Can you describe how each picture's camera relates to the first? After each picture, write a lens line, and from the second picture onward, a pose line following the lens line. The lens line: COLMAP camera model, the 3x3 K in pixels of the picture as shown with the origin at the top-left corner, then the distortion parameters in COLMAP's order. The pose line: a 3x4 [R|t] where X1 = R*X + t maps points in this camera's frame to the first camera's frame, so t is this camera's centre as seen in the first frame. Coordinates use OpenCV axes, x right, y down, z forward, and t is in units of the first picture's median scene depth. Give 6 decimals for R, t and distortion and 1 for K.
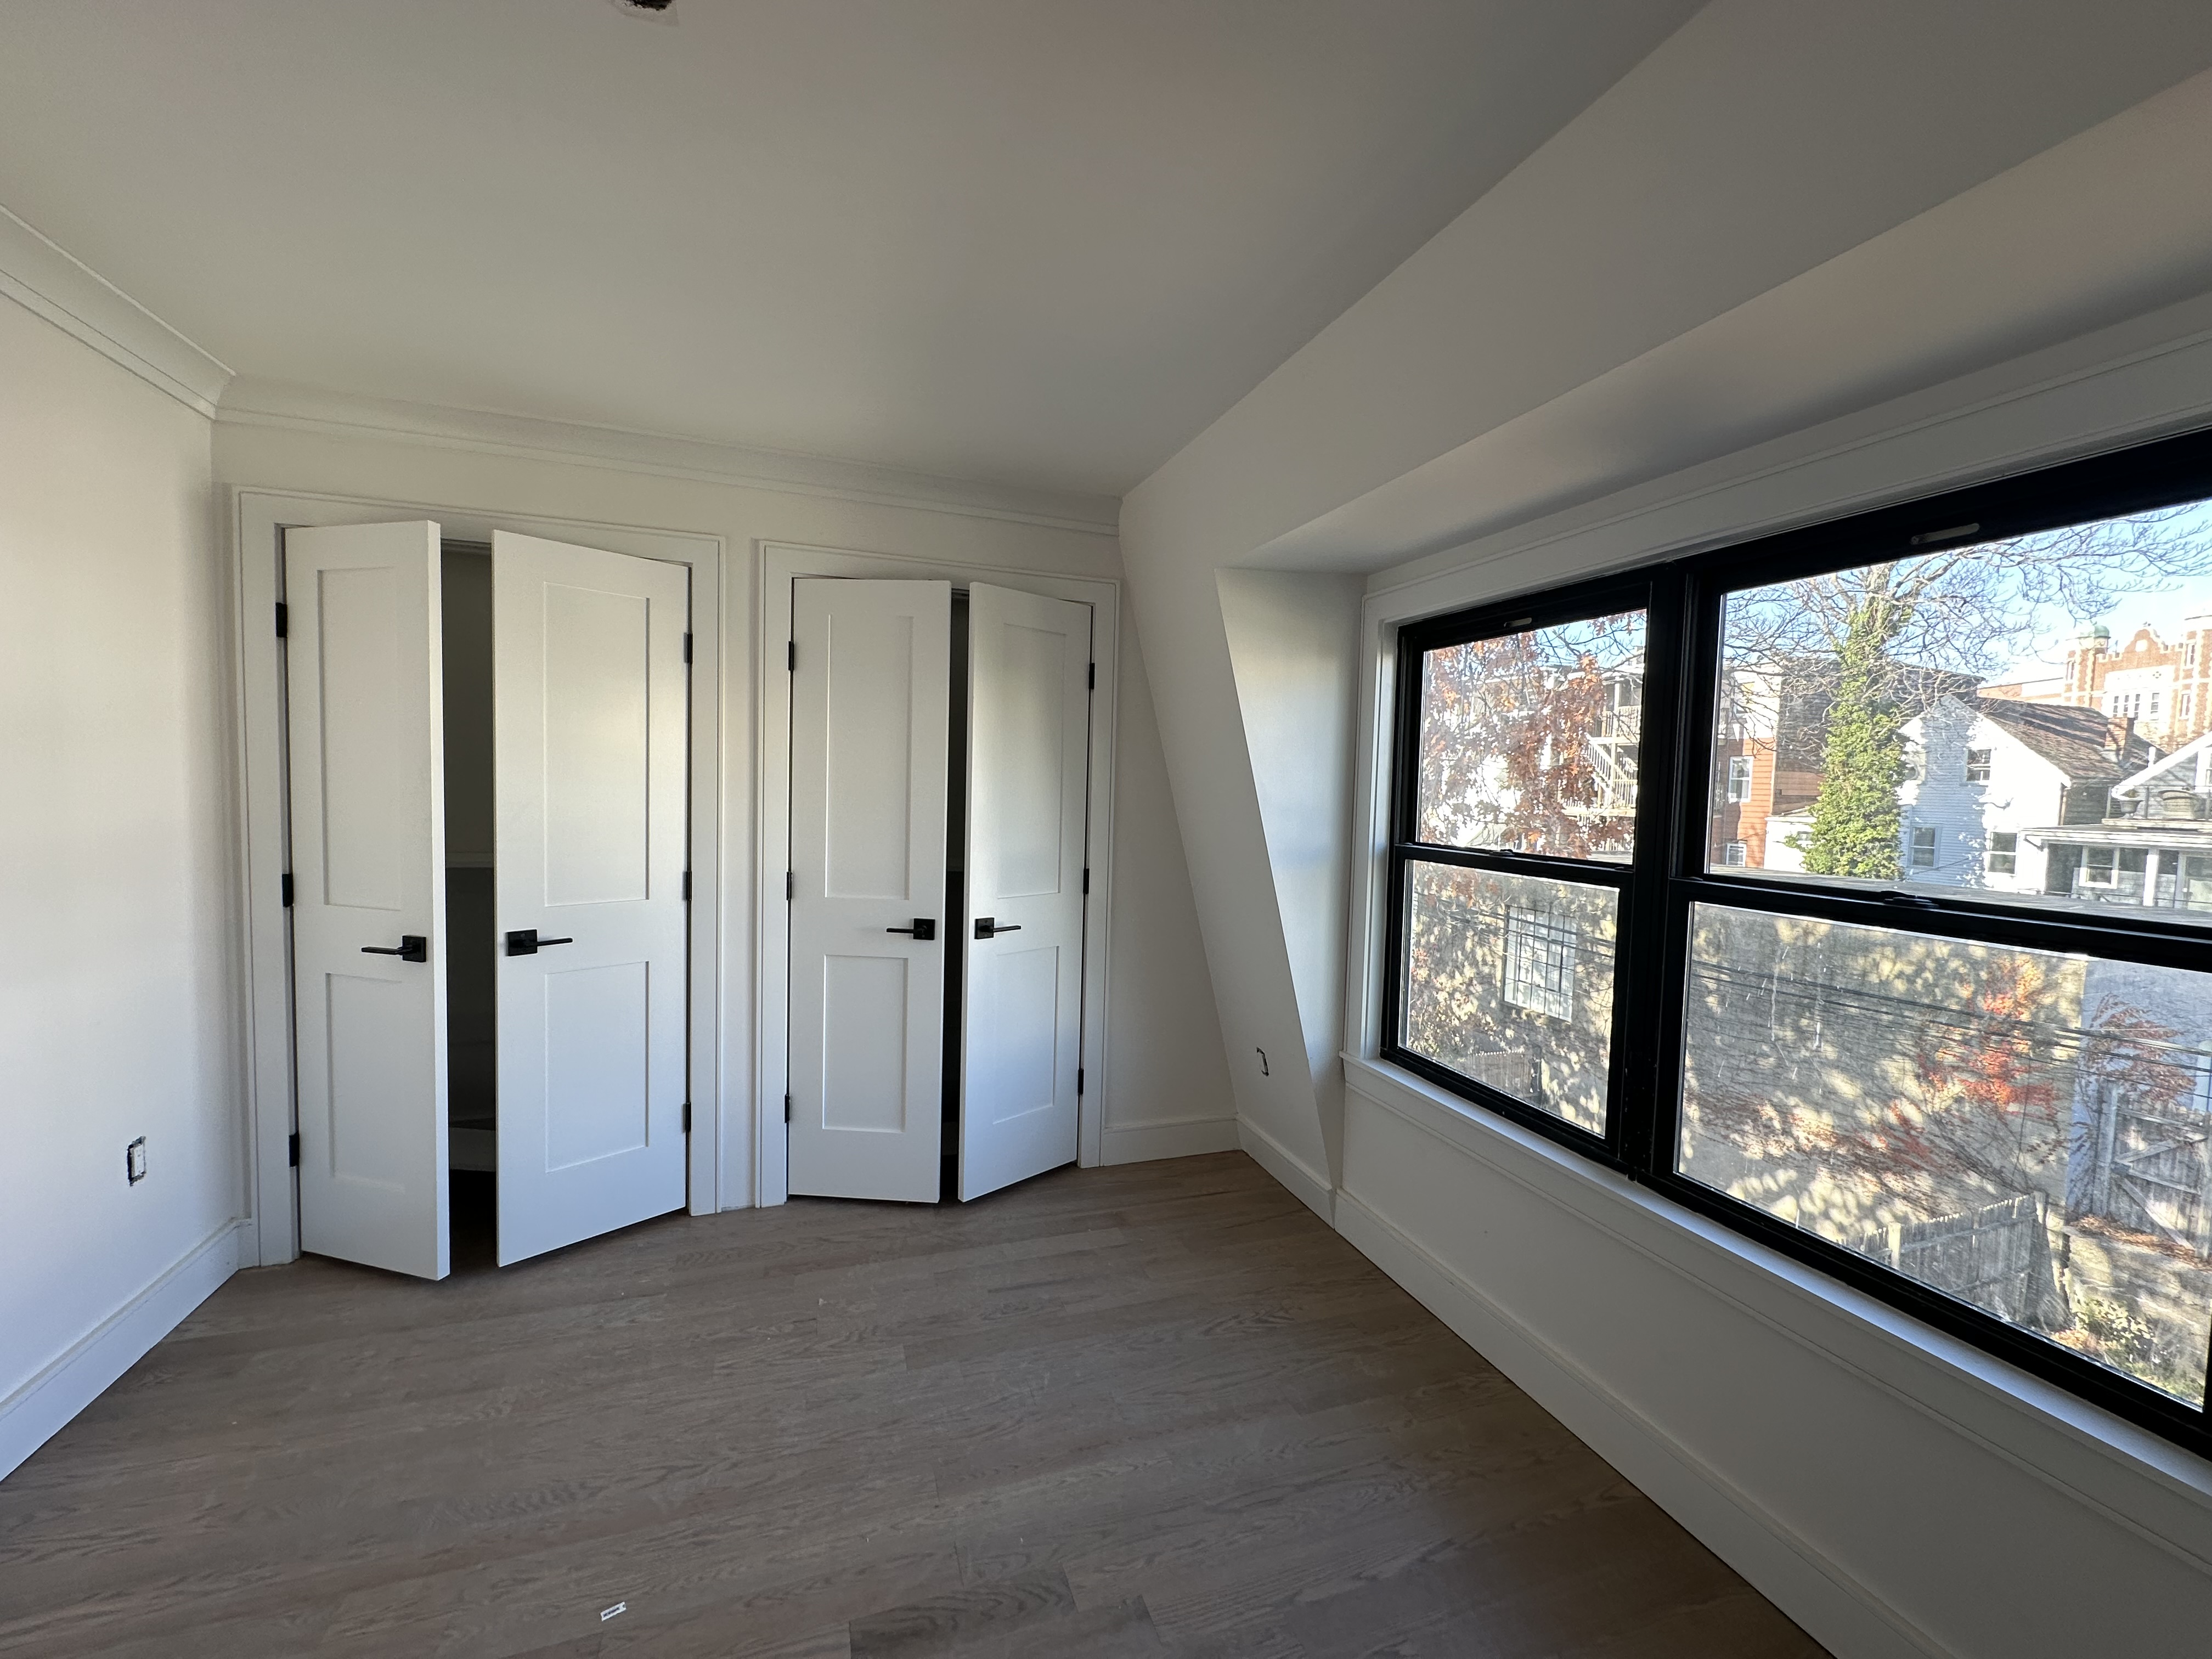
lens RADIAL K [[880.9, 0, 1103.8], [0, 880.9, 824.2], [0, 0, 1]] dist [-0.001847, 0.000064]
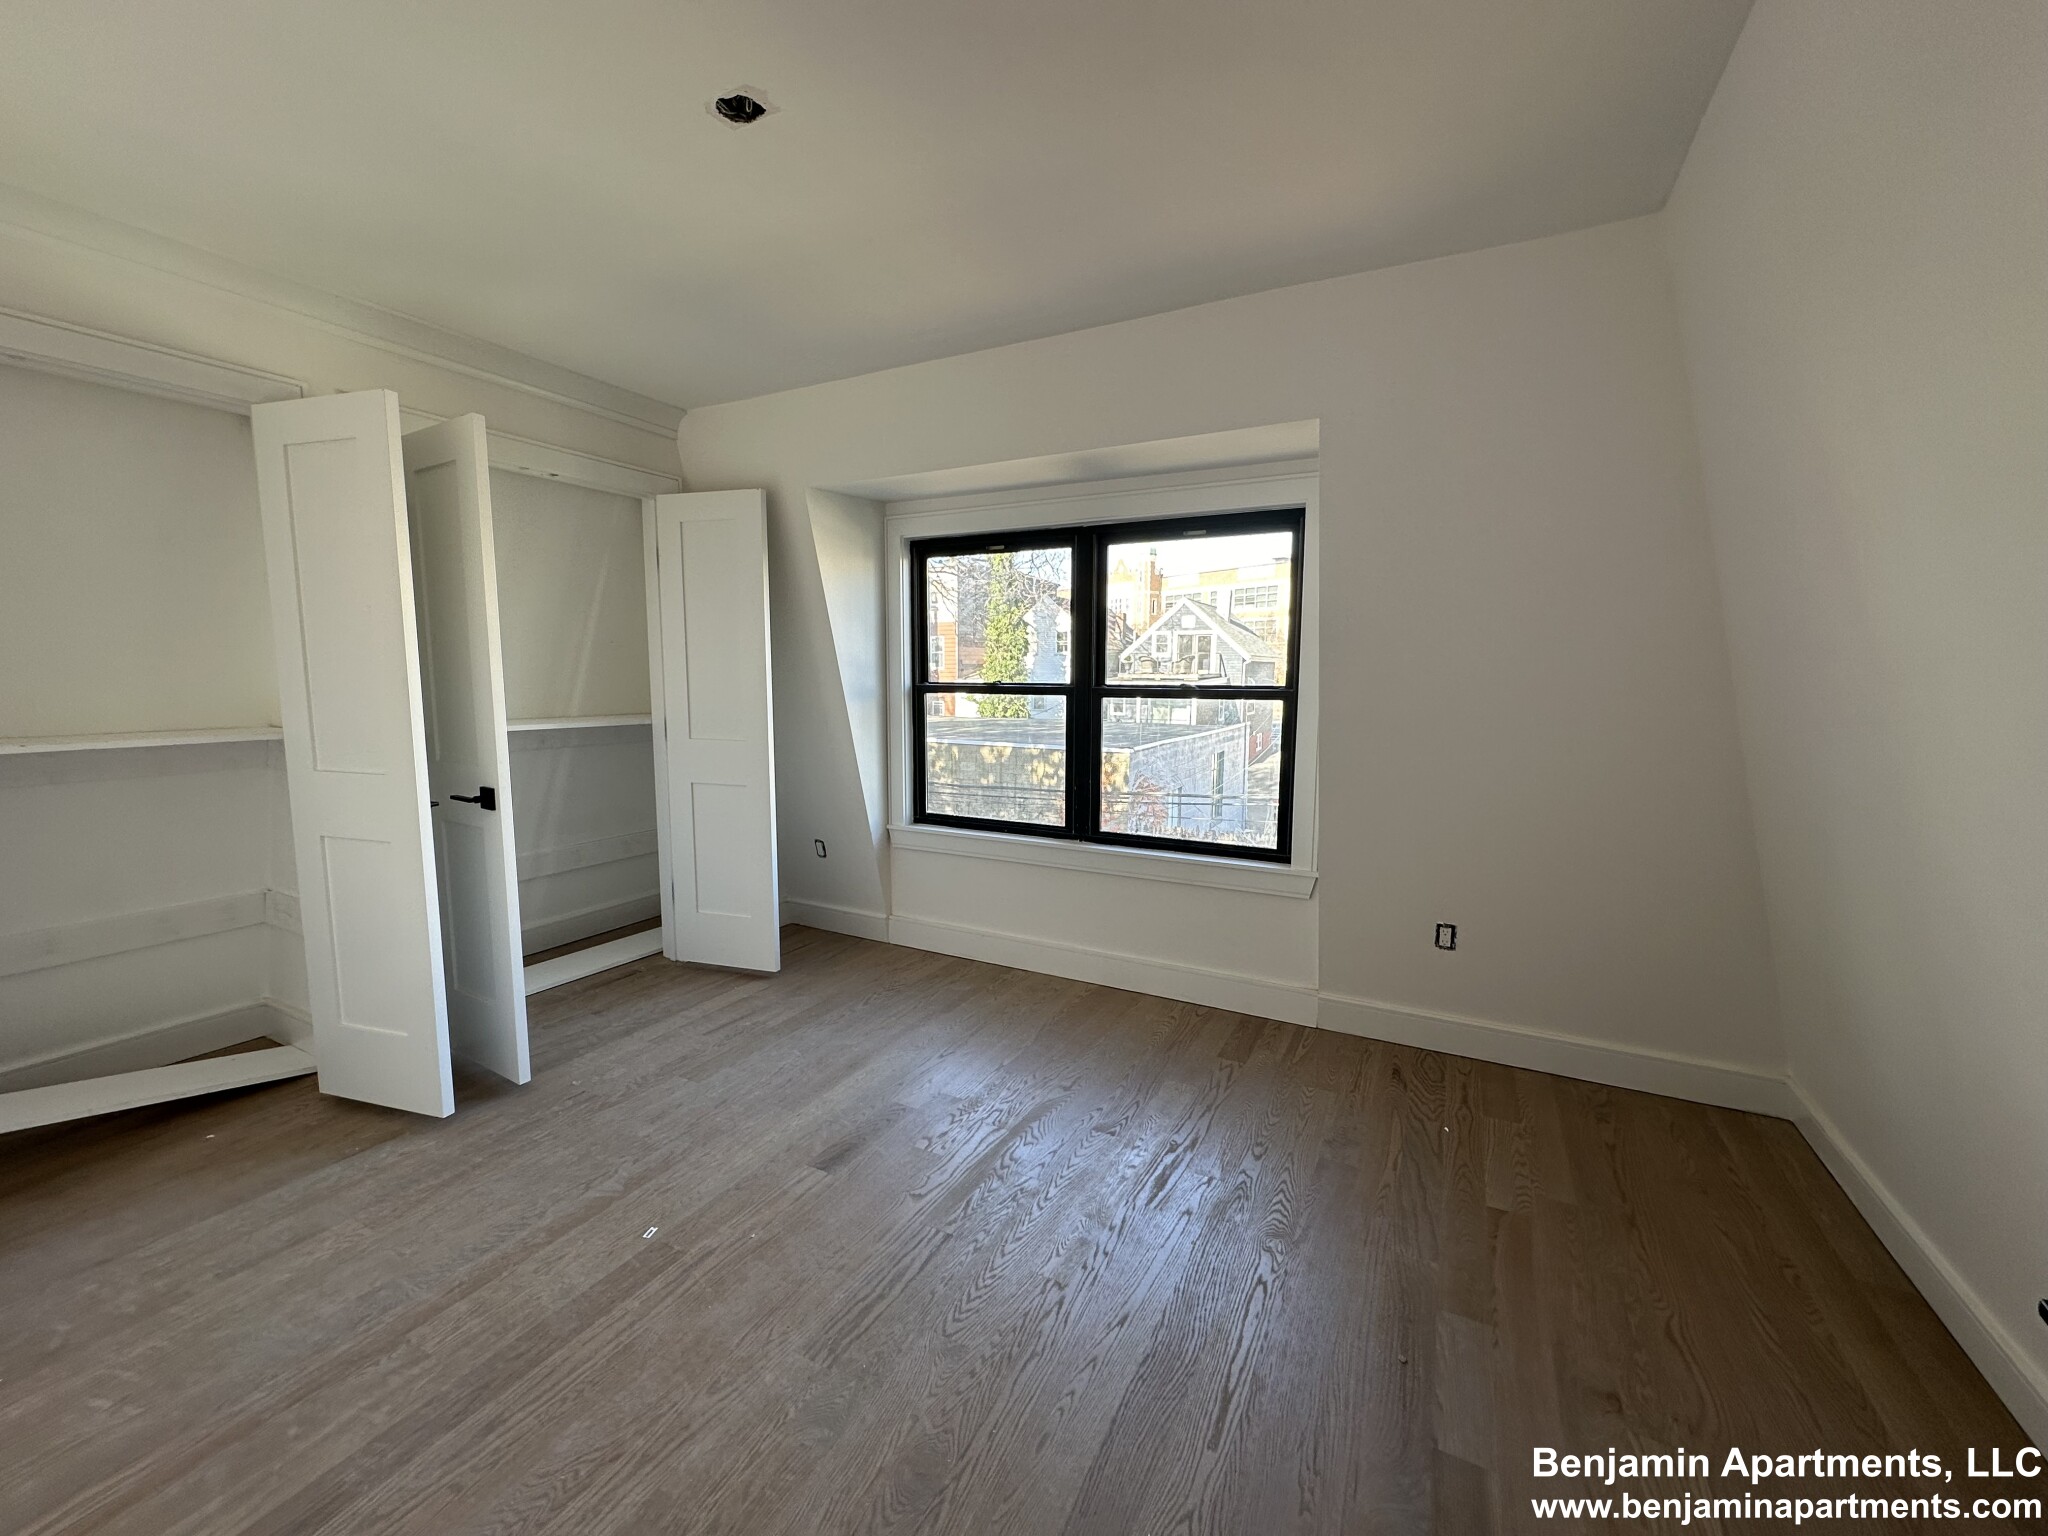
lens RADIAL K [[815.6, 0, 1022.0], [0, 815.6, 763.1], [0, 0, 1]] dist [-0.001847, 0.000064]
pose [[0.732903, -0.101912, 0.672657, -0.504124], [0.049287, 0.994072, 0.096907, 0.030714], [-0.678546, -0.037870, 0.733581, -0.177641]]
